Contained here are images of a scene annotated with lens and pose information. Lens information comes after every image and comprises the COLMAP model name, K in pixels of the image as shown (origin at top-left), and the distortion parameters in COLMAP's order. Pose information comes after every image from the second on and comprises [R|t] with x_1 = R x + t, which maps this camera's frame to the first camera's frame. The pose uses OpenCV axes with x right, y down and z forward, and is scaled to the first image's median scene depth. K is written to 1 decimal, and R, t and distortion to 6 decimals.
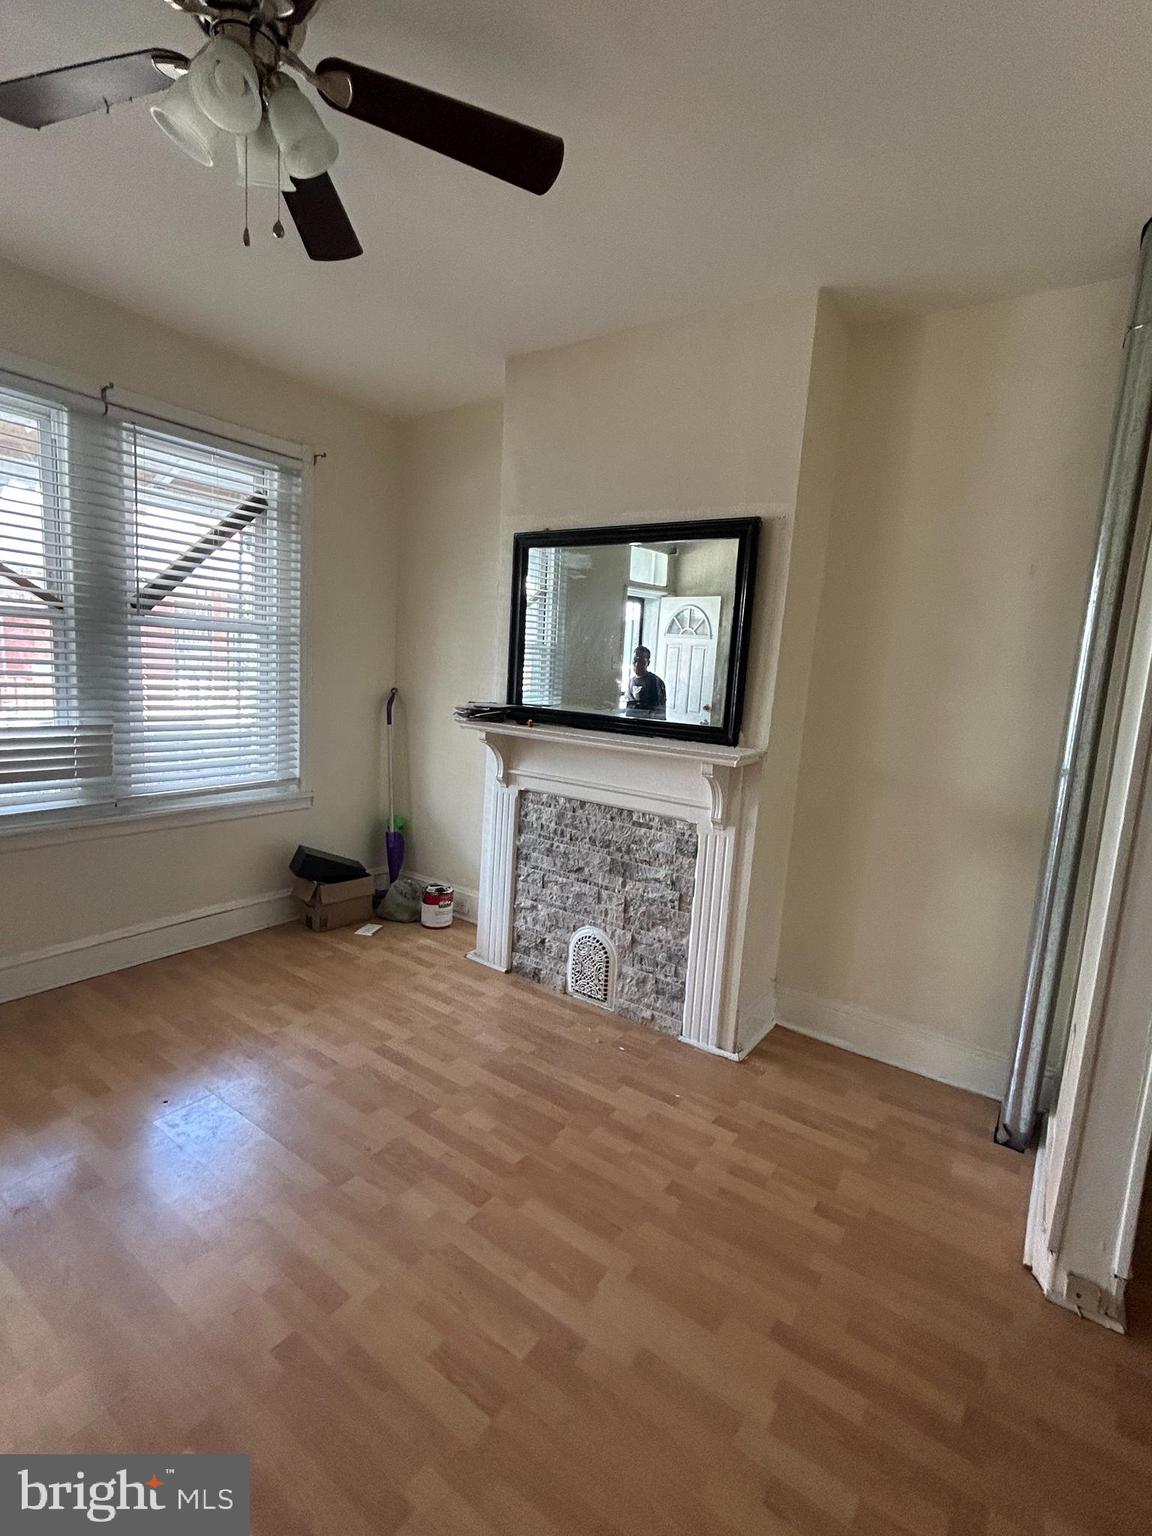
lens RADIAL K [[716.9, 0, 579.8], [0, 716.9, 768.7], [0, 0, 1]] dist [0.000859, -0.000283]
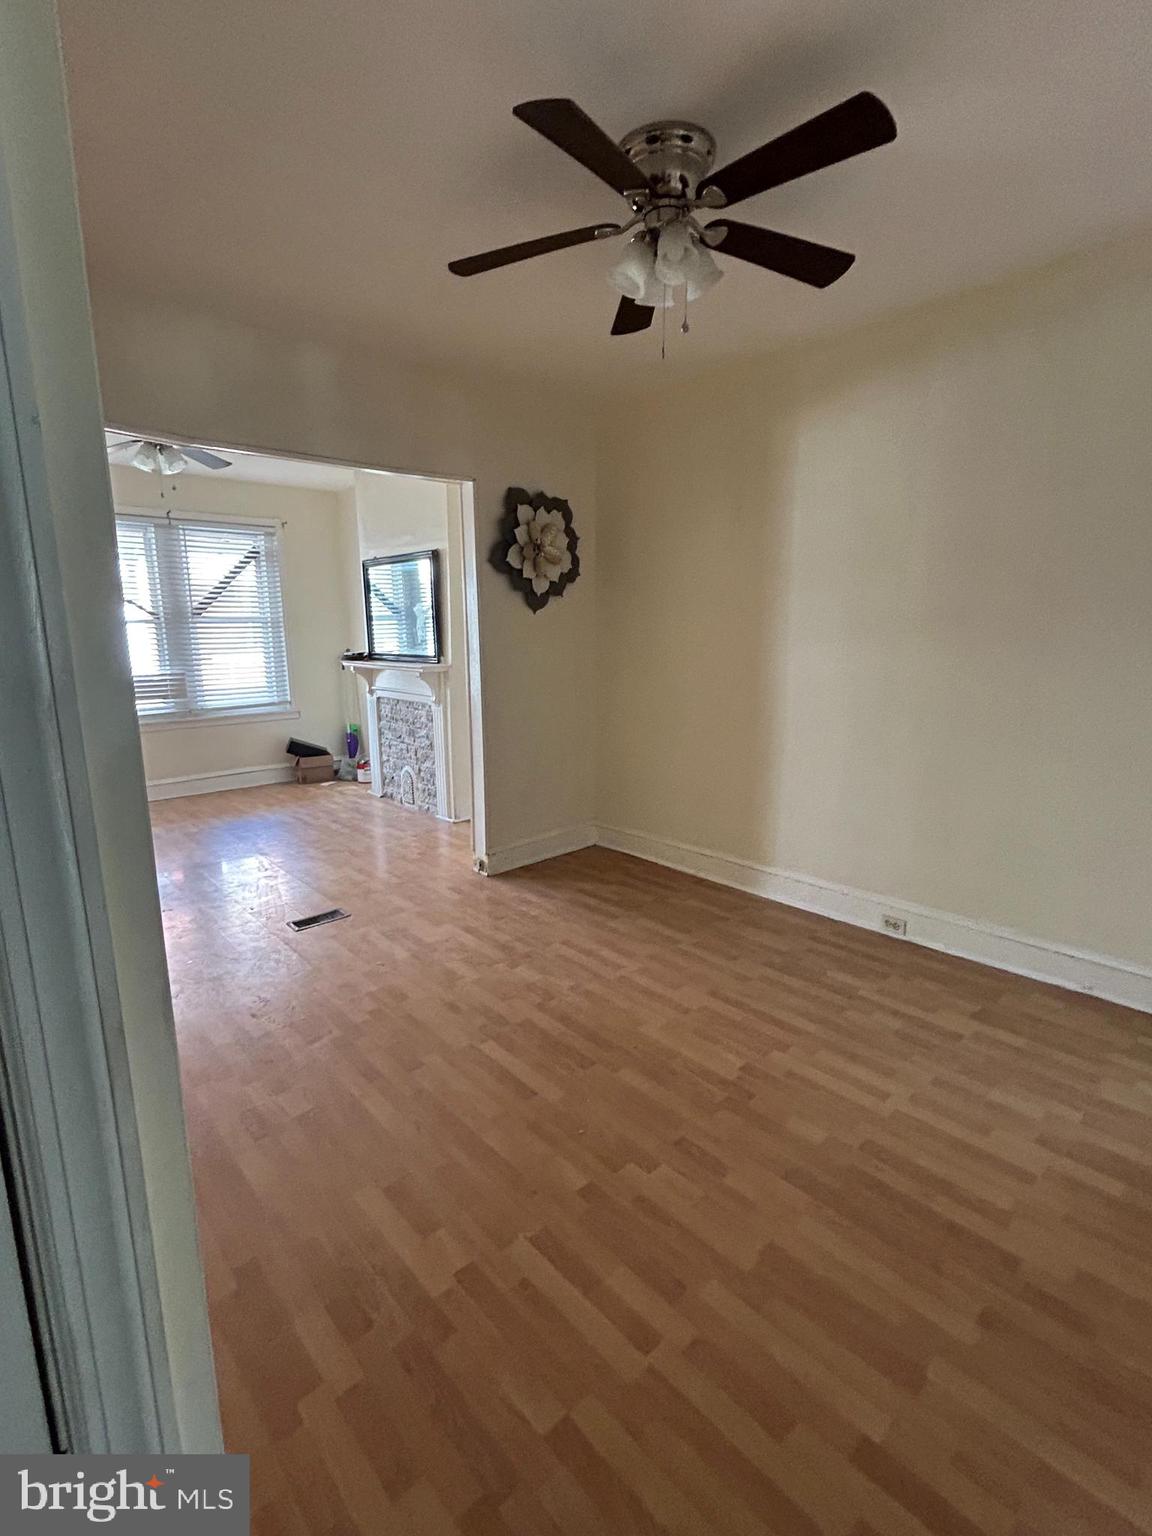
lens RADIAL K [[716.9, 0, 572.9], [0, 716.9, 766.6], [0, 0, 1]] dist [0.000859, -0.000283]
pose [[0.973398, -0.025287, -0.227721, 0.861102], [0.035149, 0.998607, 0.039357, 0.159435], [0.226408, -0.046315, 0.972931, -0.738150]]
